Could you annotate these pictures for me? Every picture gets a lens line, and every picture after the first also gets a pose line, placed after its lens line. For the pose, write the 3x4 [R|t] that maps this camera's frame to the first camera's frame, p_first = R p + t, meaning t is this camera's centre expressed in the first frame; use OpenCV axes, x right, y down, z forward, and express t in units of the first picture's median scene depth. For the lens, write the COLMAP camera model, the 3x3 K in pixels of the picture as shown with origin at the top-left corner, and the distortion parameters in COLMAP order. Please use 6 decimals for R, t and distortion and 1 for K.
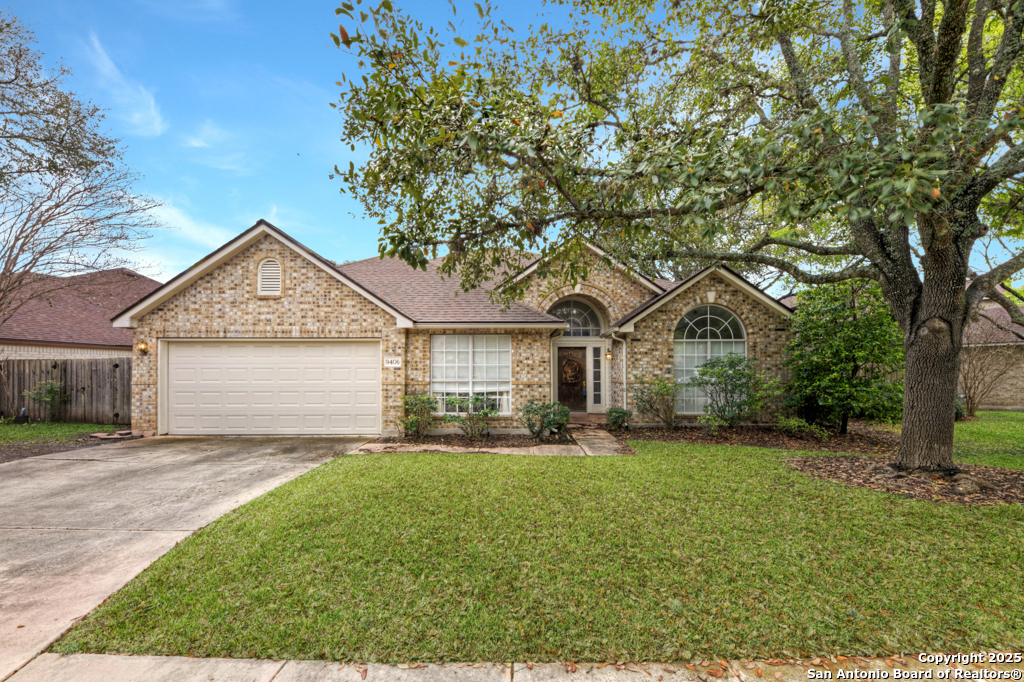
lens RADIAL K [[383.0, 0, 512.0], [0, 383.0, 341.0], [0, 0, 1]] dist [-0.000810, -0.000037]
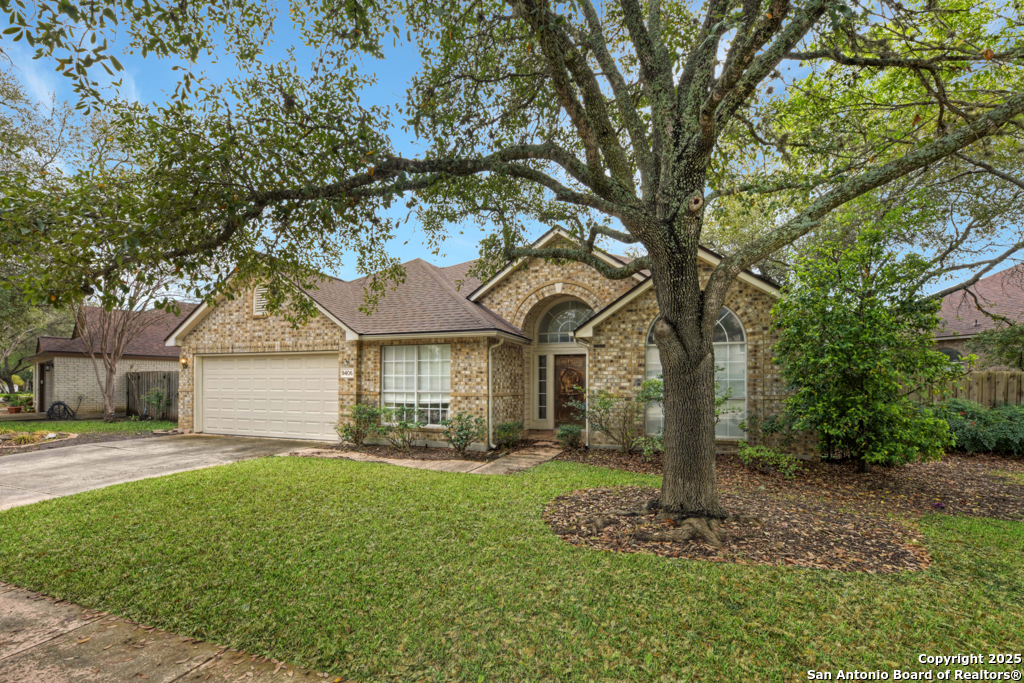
lens RADIAL K [[443.3, 0, 512.1], [0, 443.3, 345.8], [0, 0, 1]] dist [-0.000575, -0.000104]
pose [[0.938339, -0.023911, -0.344888, 0.527947], [0.023848, 0.999706, -0.004426, -0.003586], [0.344892, -0.004071, 0.938634, 0.012822]]
